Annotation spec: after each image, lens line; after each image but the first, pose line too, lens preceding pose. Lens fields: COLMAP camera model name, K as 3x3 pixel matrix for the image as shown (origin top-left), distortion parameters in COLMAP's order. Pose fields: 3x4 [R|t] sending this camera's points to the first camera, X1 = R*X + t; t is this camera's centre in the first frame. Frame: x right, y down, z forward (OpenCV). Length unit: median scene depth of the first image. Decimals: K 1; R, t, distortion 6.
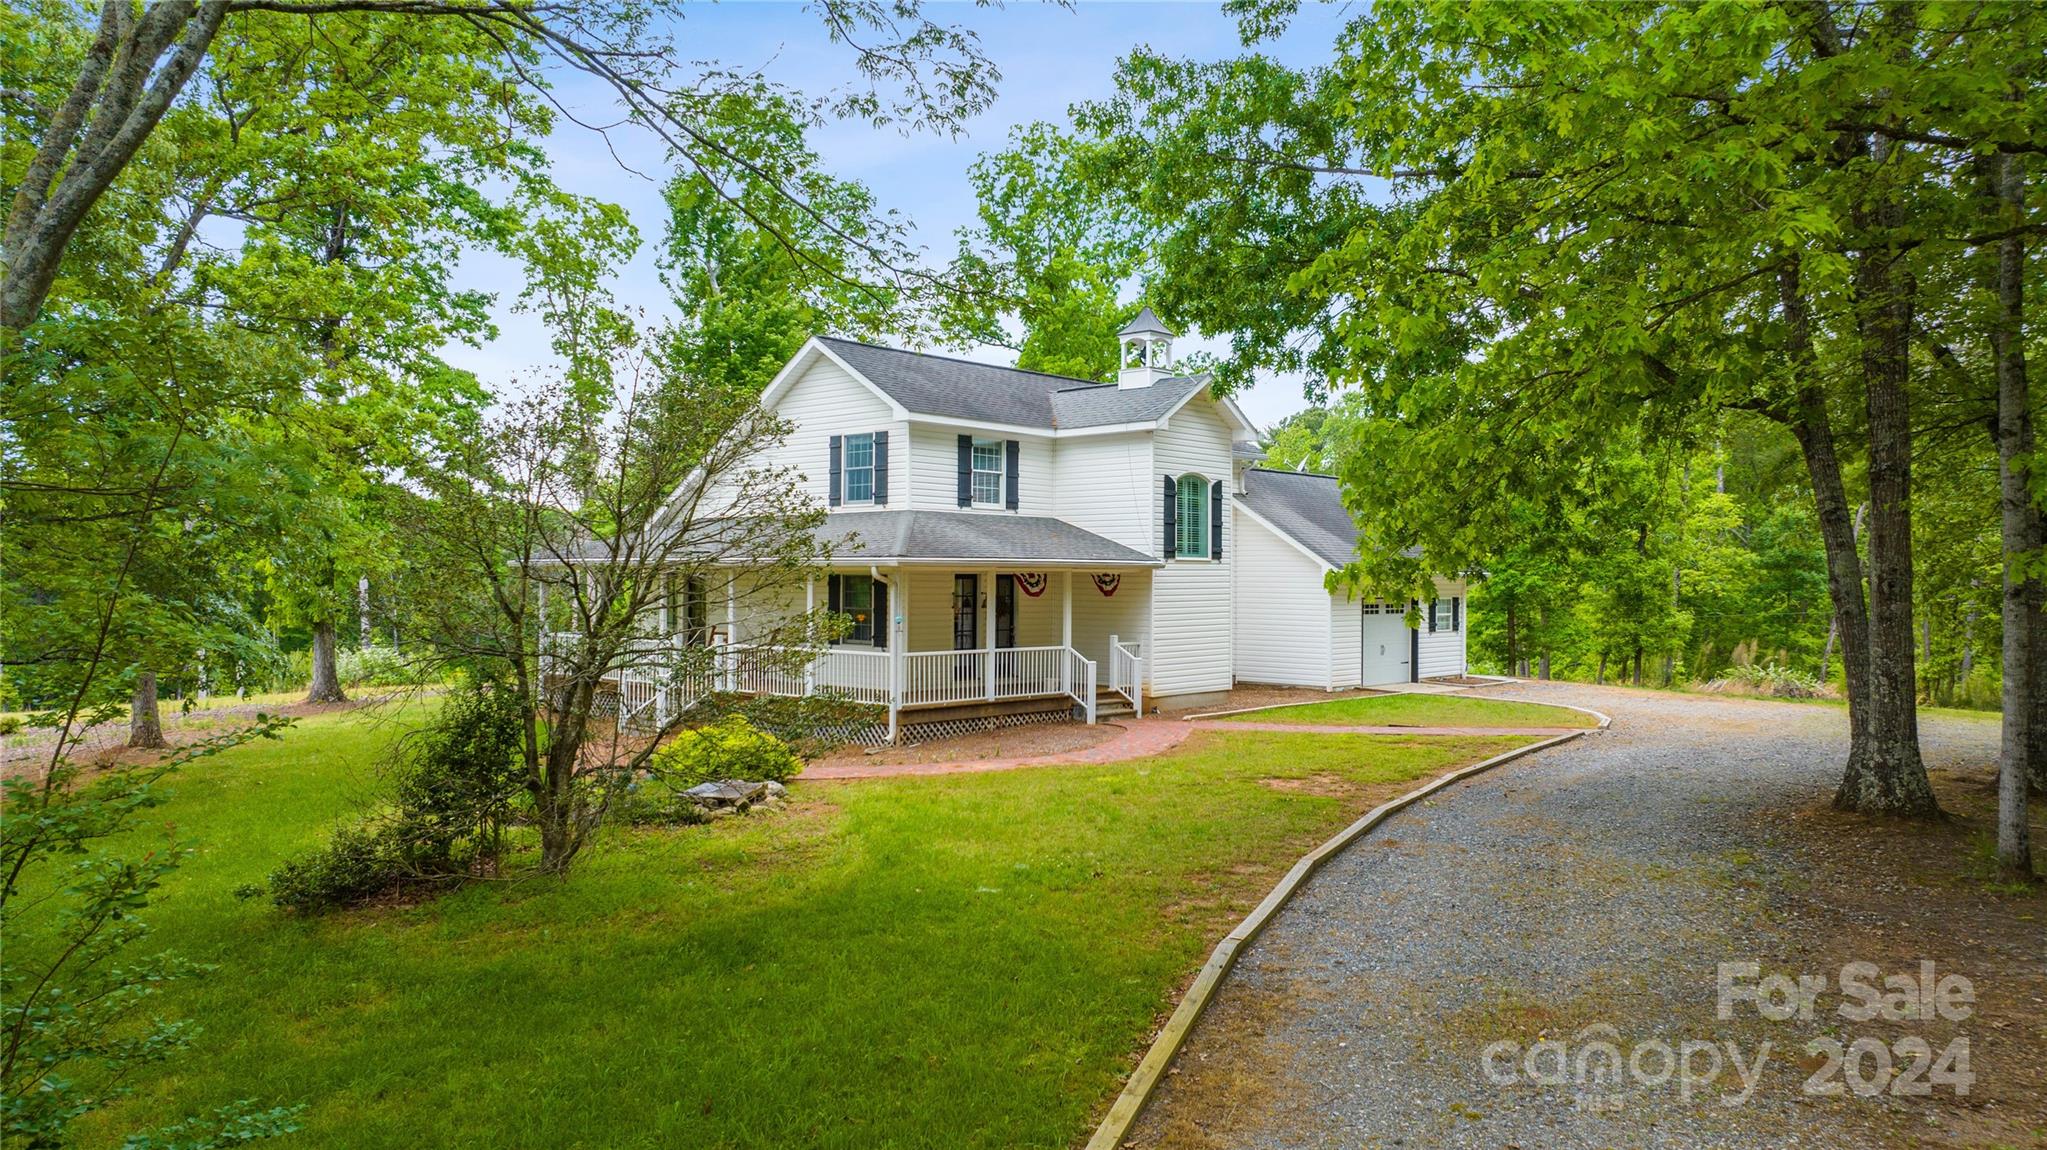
lens RADIAL K [[1427.4, 0, 1023.5], [0, 1427.4, 575.0], [0, 0, 1]] dist [-0.000162, -0.039653]
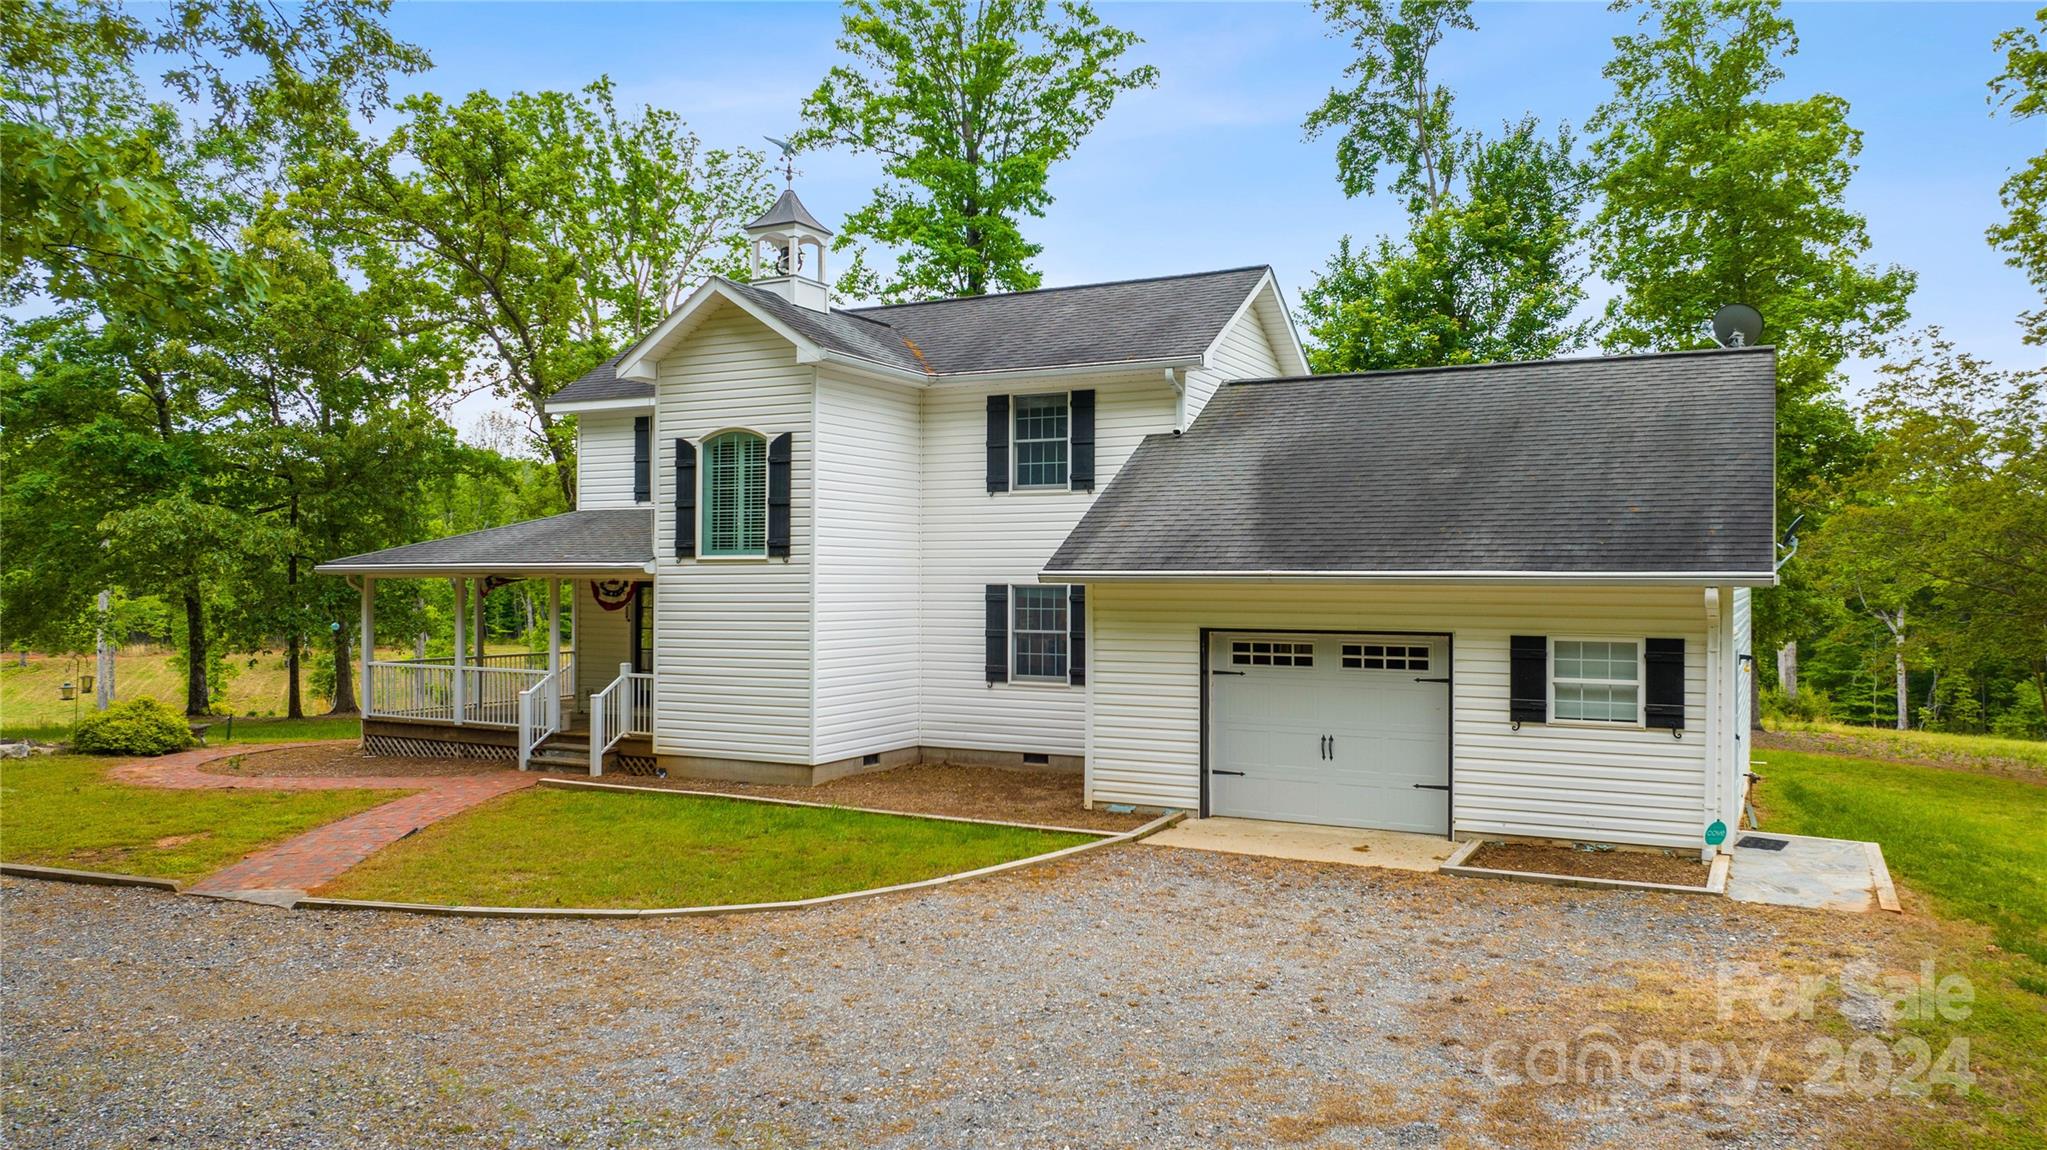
lens RADIAL K [[1427.4, 0, 1023.5], [0, 1427.4, 575.0], [0, 0, 1]] dist [-0.000162, -0.039653]
pose [[0.258593, -0.010222, -0.965932, 0.826079], [-0.001113, 0.999940, -0.010880, 0.004205], [0.965986, 0.003888, 0.258566, 0.993796]]
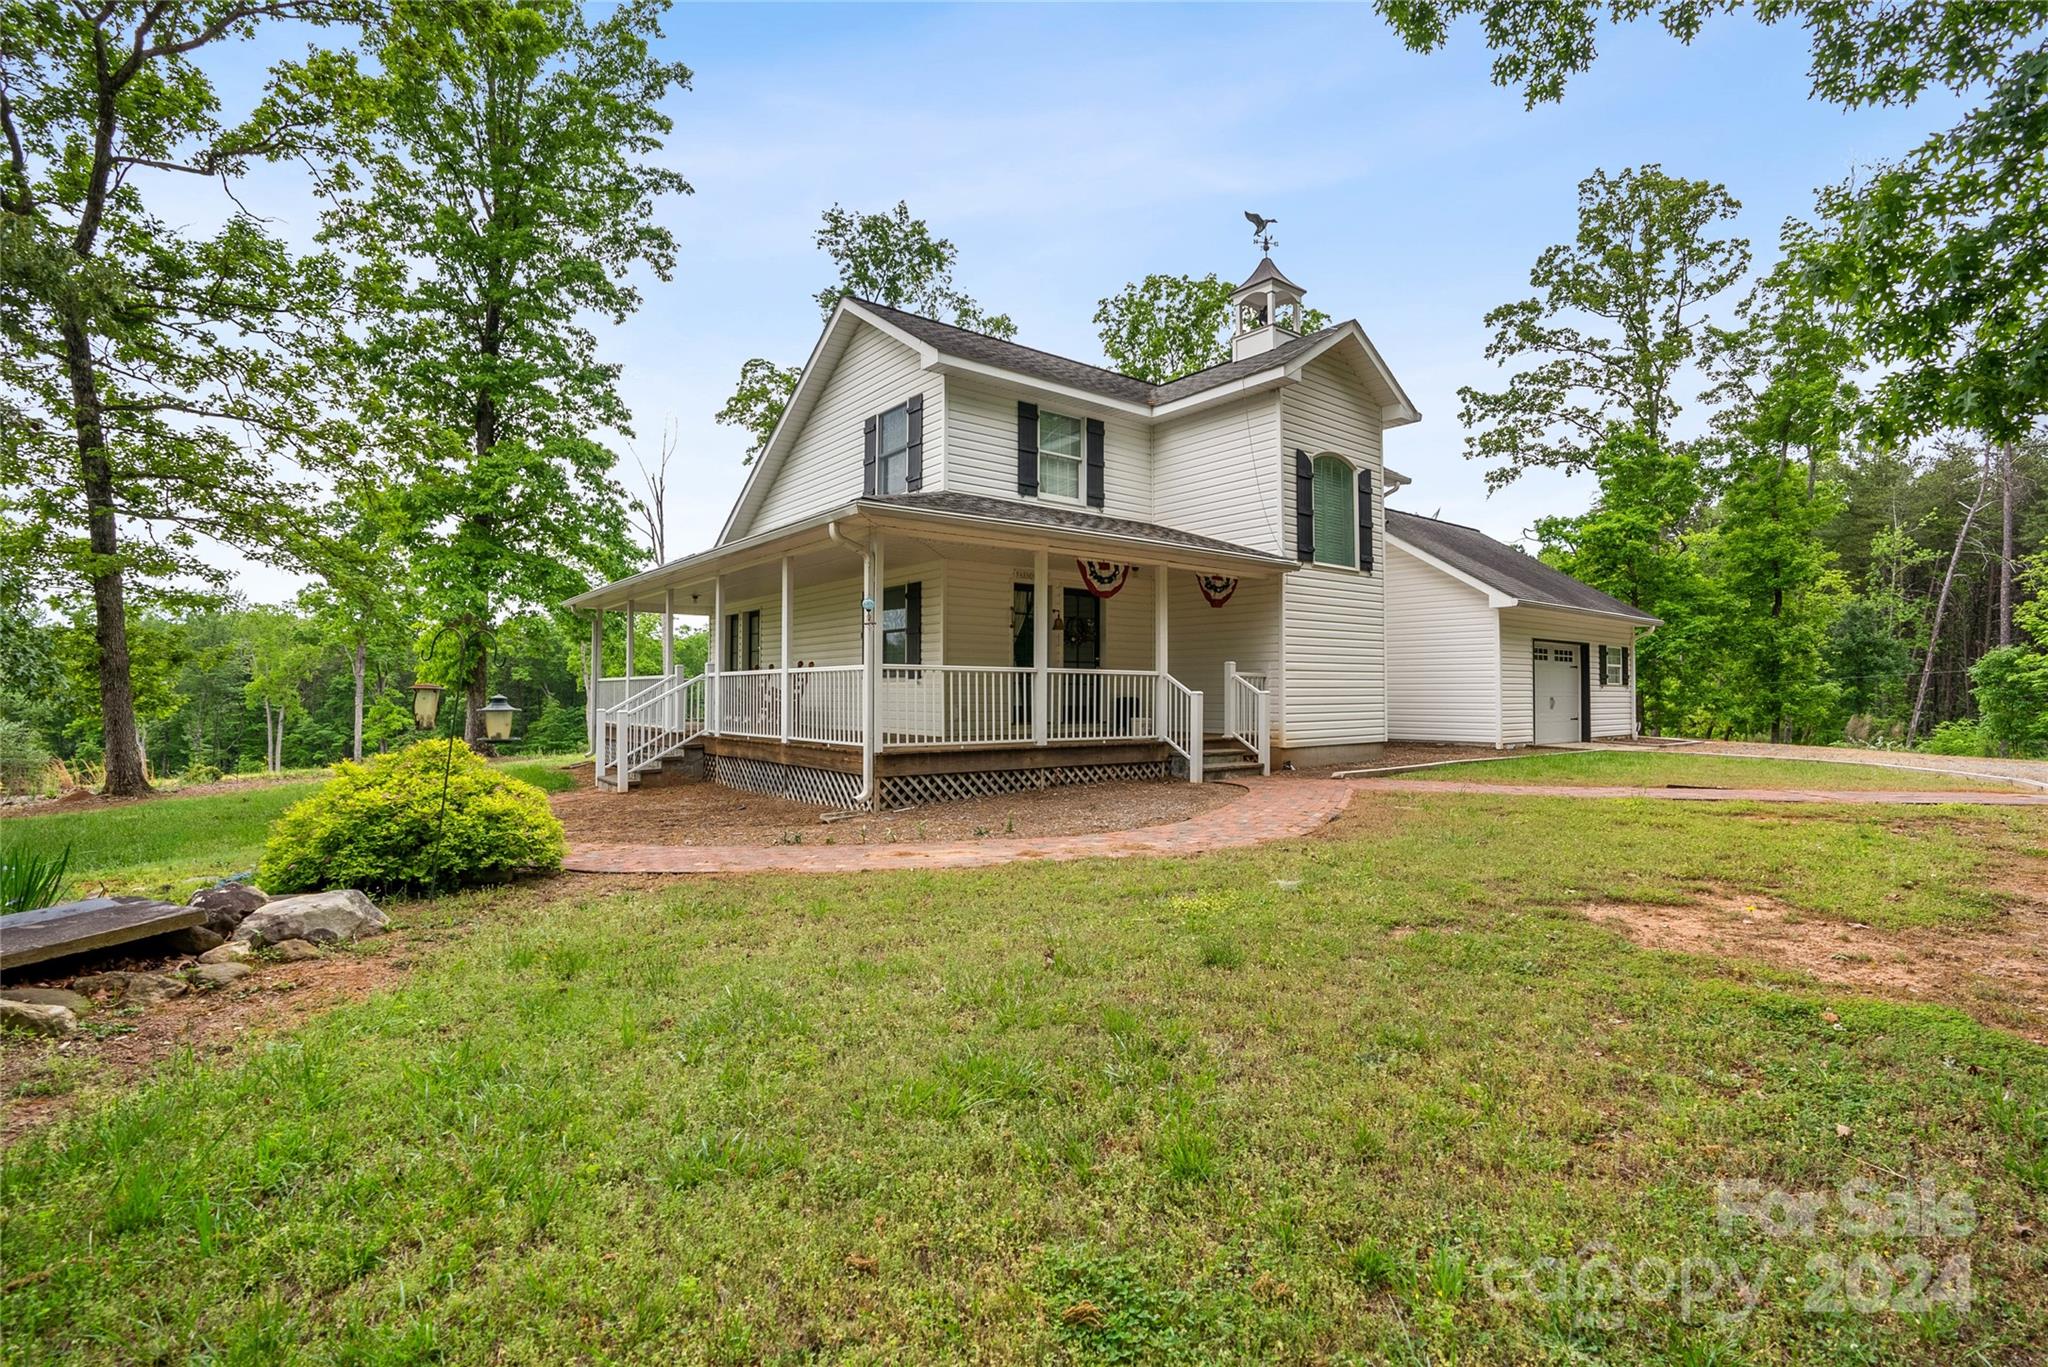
lens RADIAL K [[953.7, 0, 1021.8], [0, 953.7, 675.8], [0, 0, 1]] dist [-0.066382, 0.026435]
pose [[0.987014, -0.006921, -0.160486, 0.035967], [0.003882, 0.999807, -0.019242, 0.057512], [0.160588, 0.018369, 0.986851, 0.498202]]
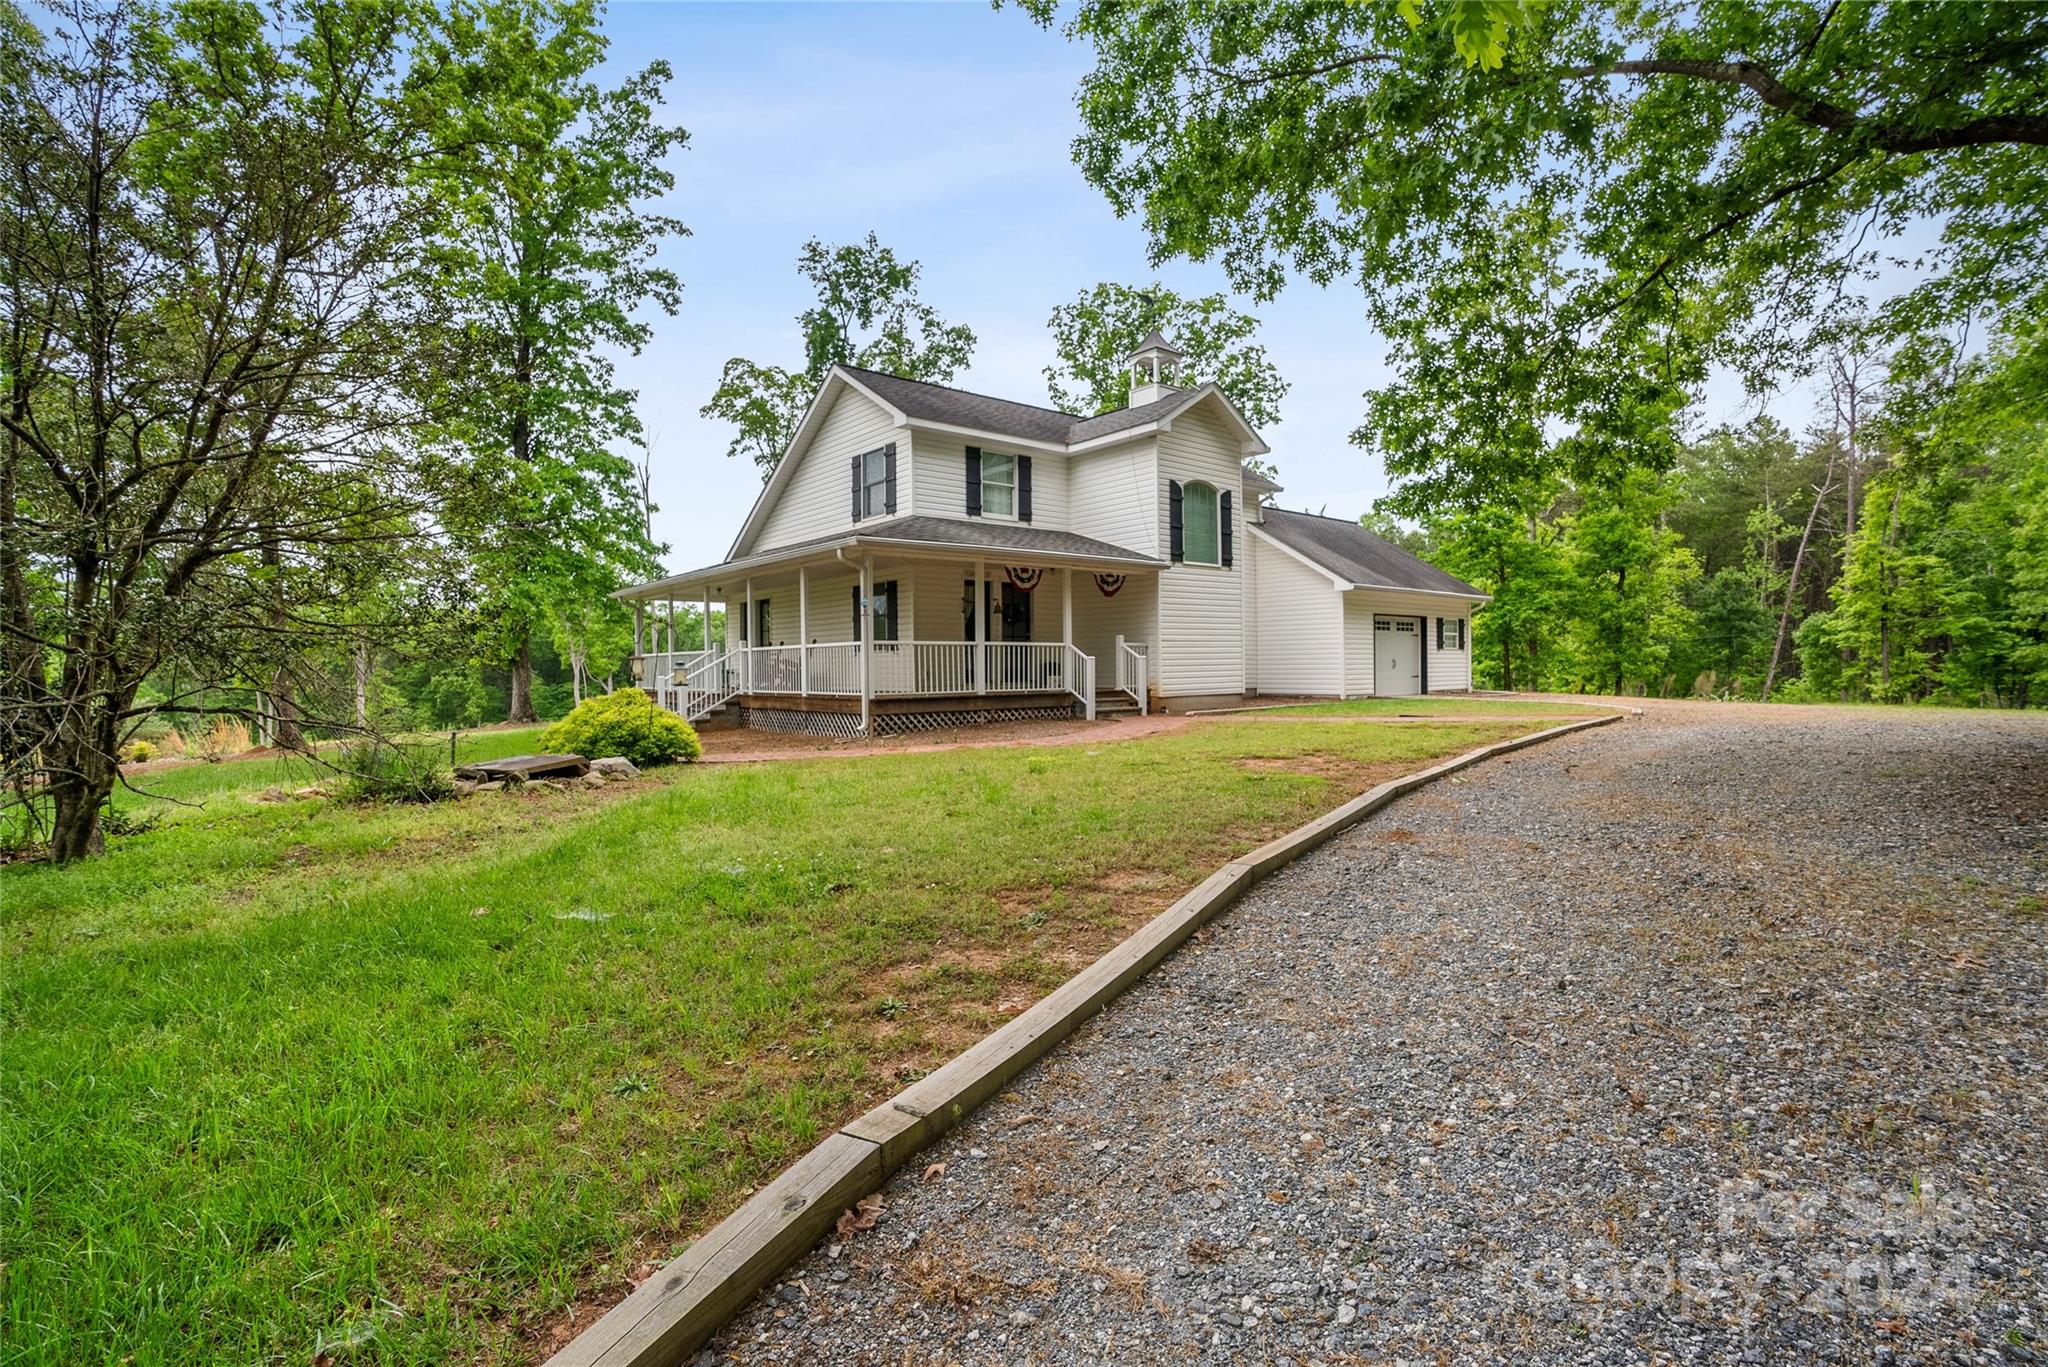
lens RADIAL K [[945.5, 0, 1026.1], [0, 945.5, 686.2], [0, 0, 1]] dist [-0.050200, 0.000095]
pose [[0.991520, -0.014959, -0.129090, 0.082478], [0.017919, 0.999602, 0.021799, 0.061594], [0.128712, -0.023928, 0.991393, 0.319752]]
